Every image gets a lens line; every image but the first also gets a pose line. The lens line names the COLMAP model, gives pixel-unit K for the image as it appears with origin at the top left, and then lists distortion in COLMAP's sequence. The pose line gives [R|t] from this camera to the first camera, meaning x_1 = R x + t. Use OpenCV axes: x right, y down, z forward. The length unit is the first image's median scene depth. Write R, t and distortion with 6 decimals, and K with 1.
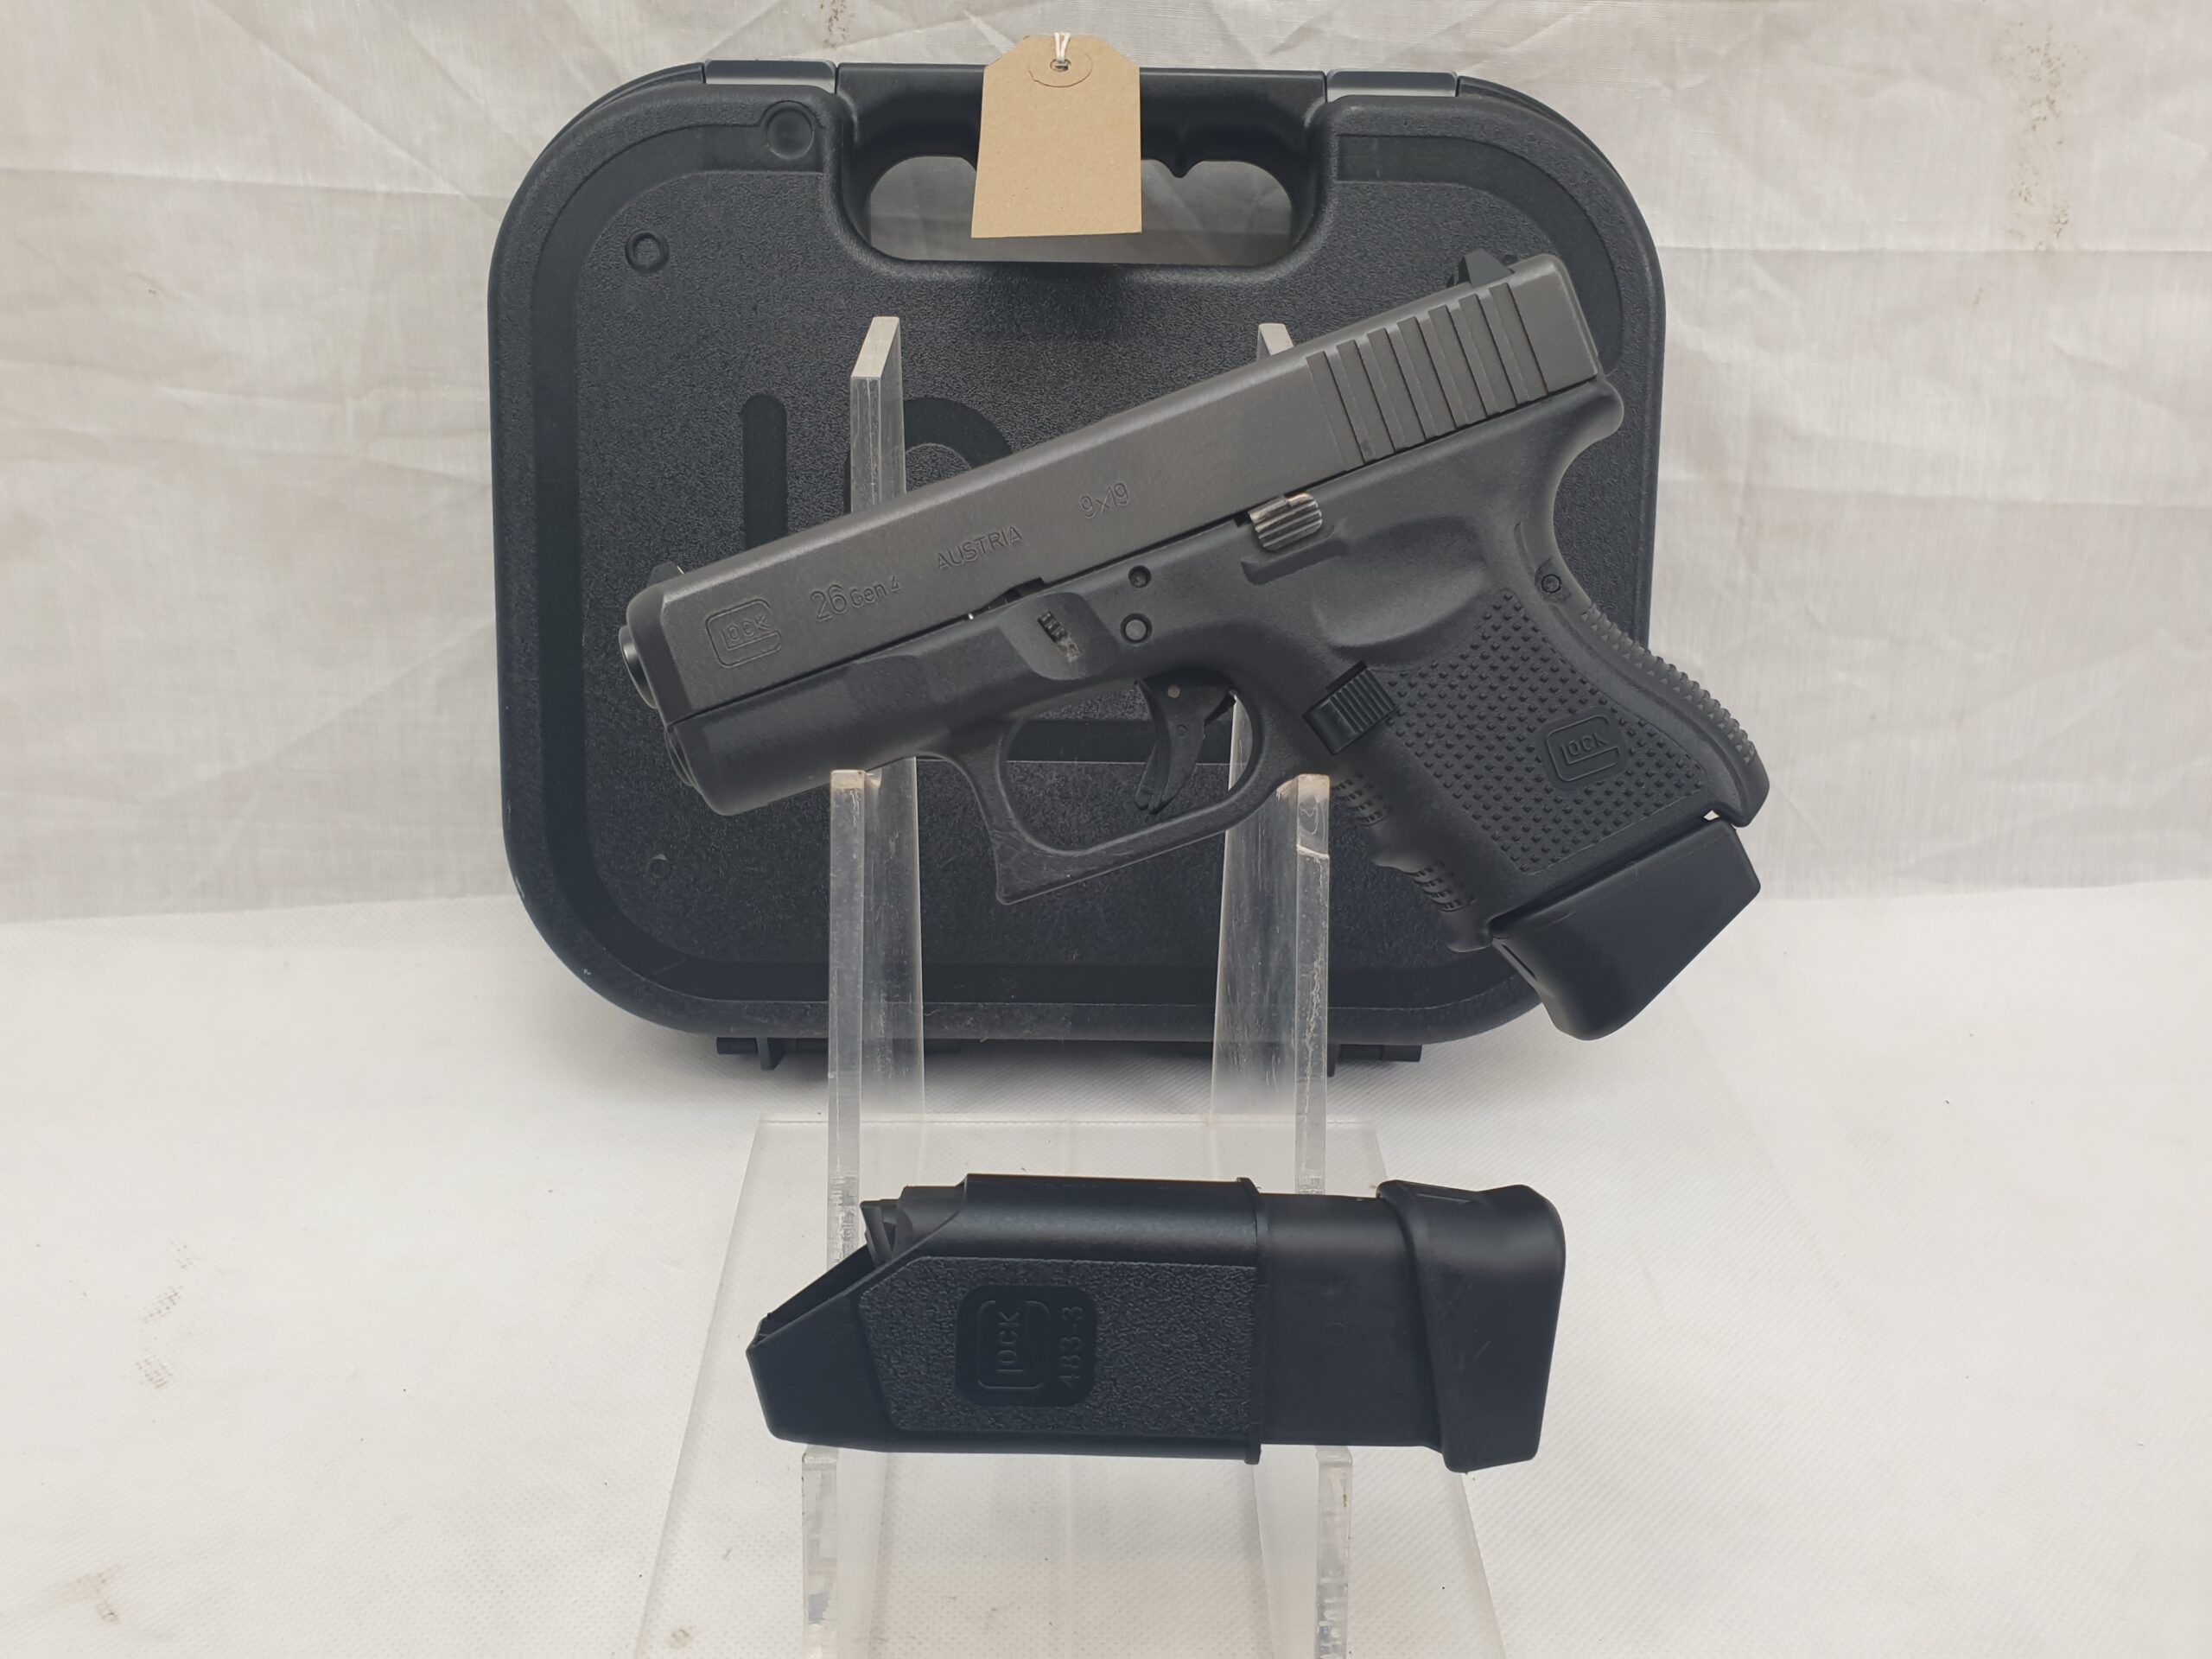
lens RADIAL K [[1693.4, 0, 1106.0], [0, 1693.4, 829.5], [0, 0, 1]] dist [0.149233, -0.200055]
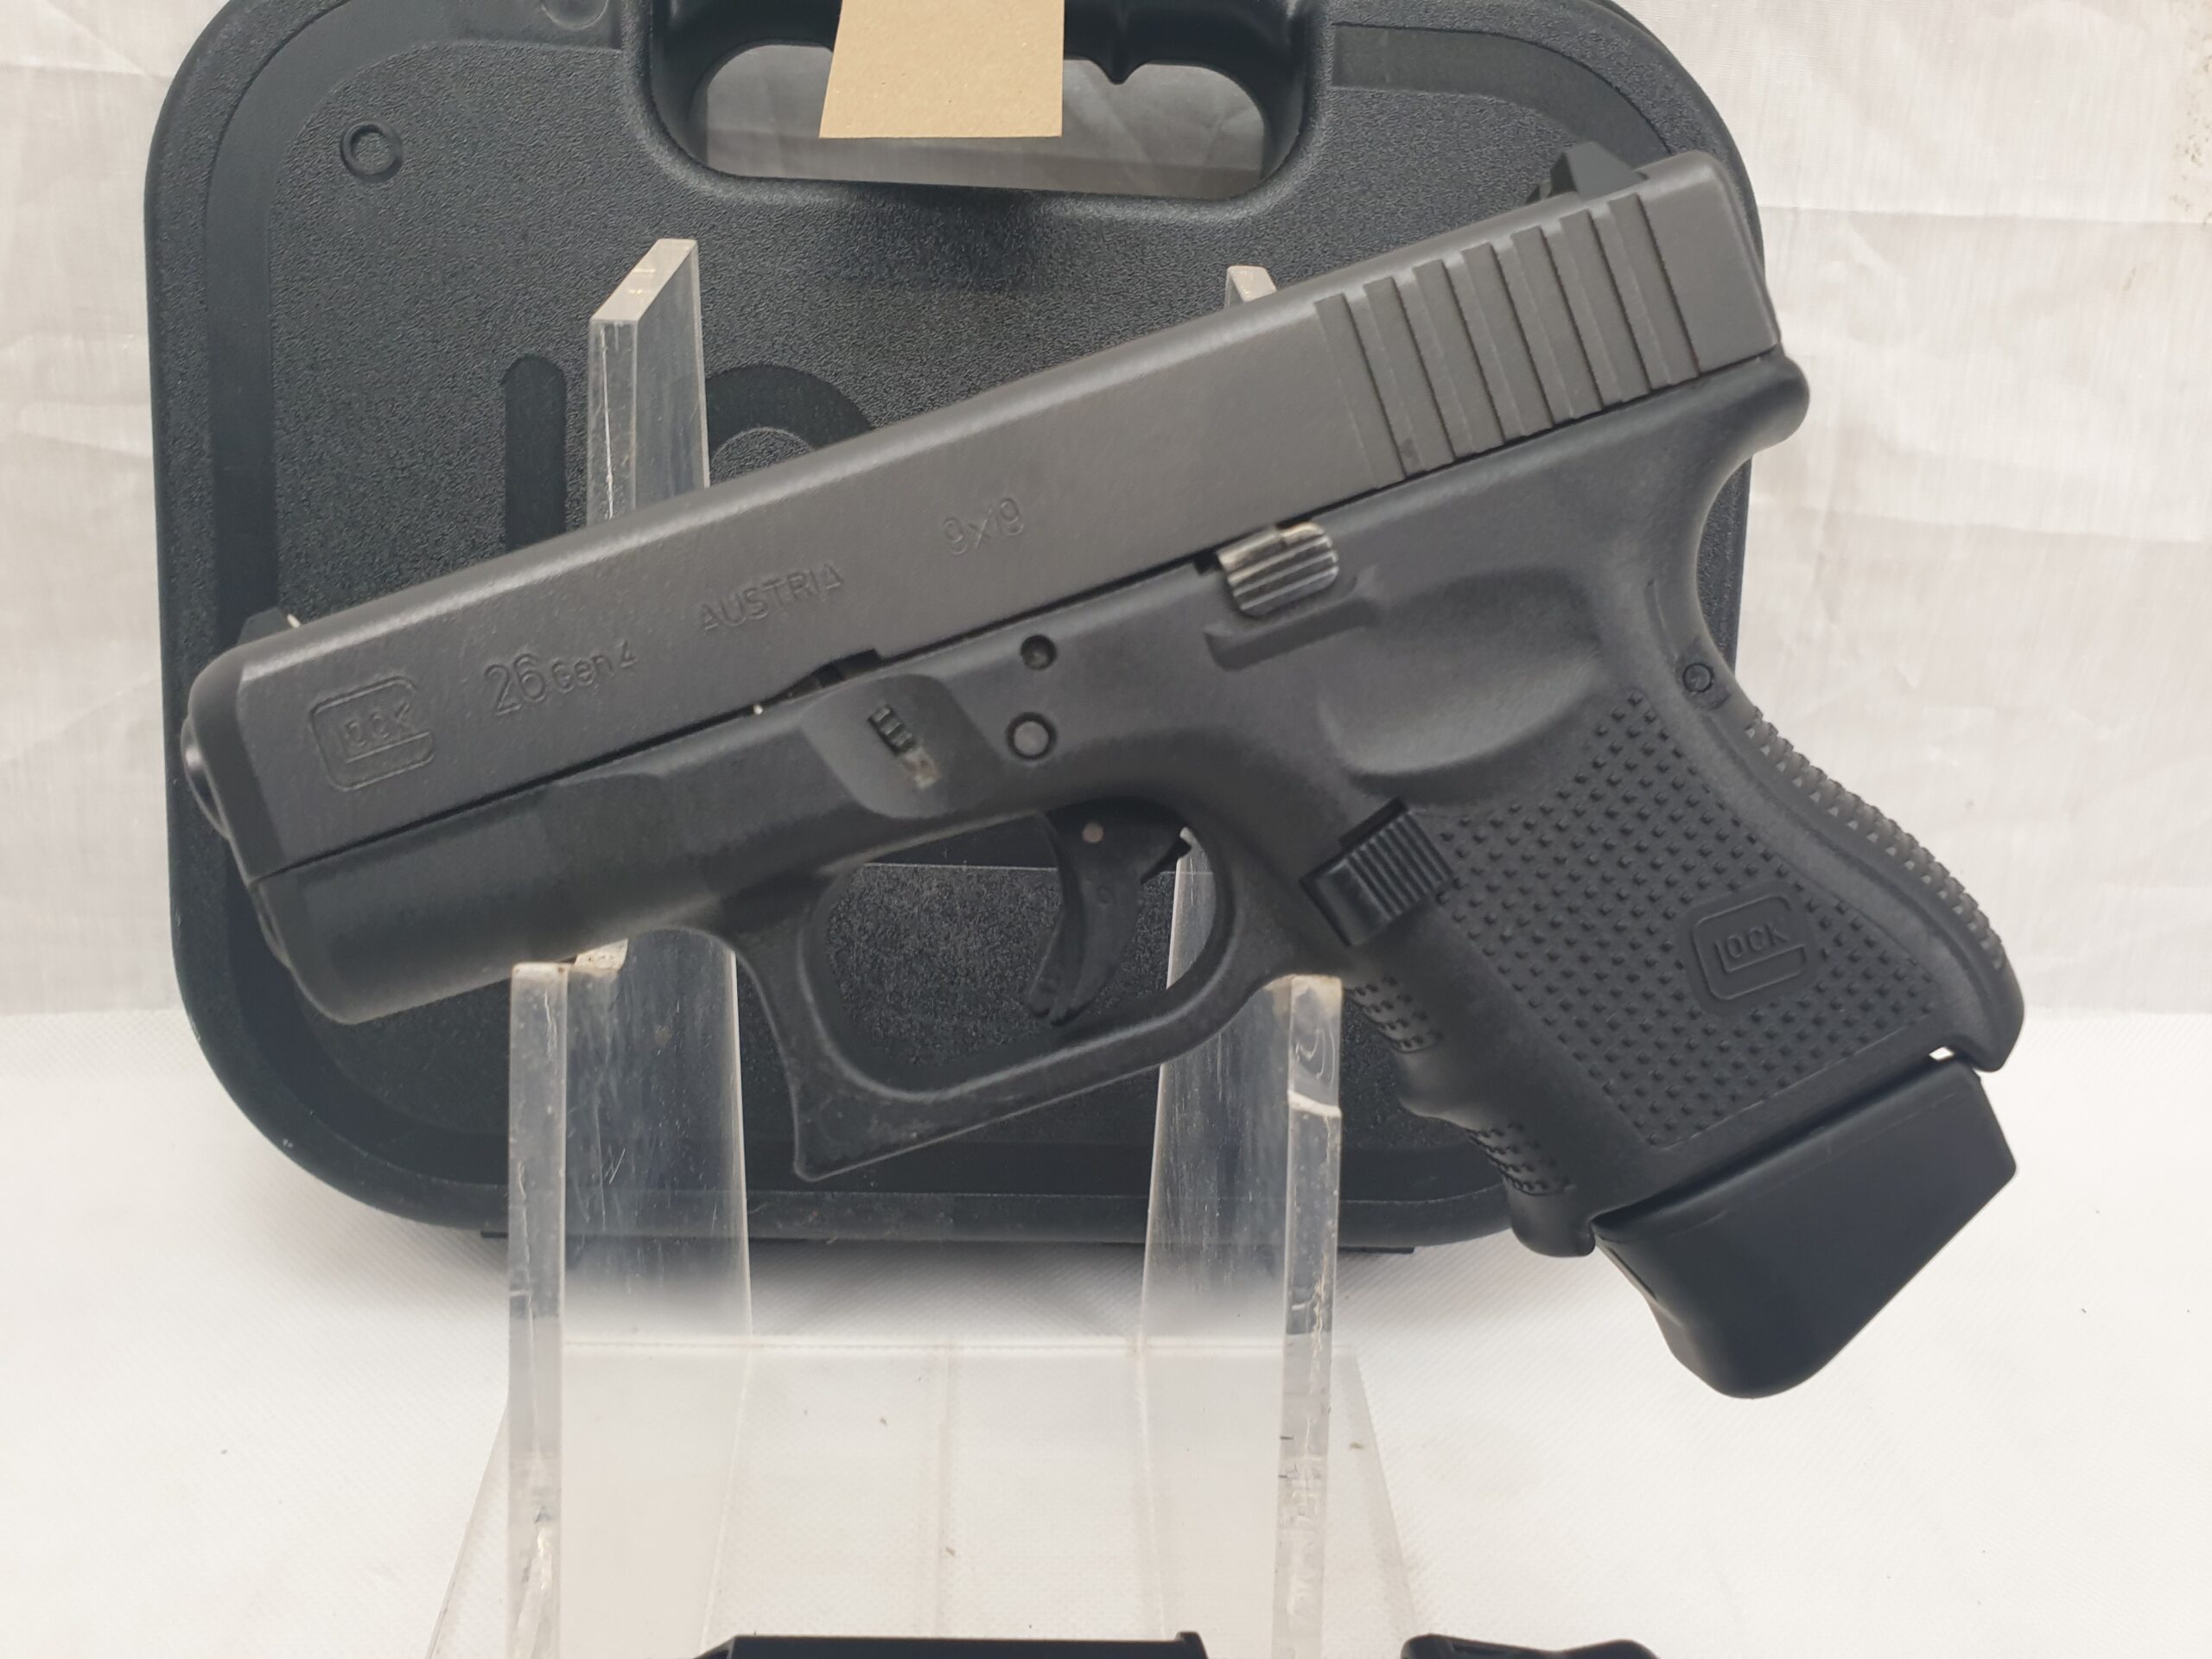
lens RADIAL K [[1768.1, 0, 1105.1], [0, 1768.1, 850.6], [0, 0, 1]] dist [0.042122, 0.005549]
pose [[0.999096, 0.016723, 0.039092, 0.020136], [-0.016978, 0.999837, 0.006193, -0.080965], [-0.038982, -0.006852, 0.999216, 0.361202]]
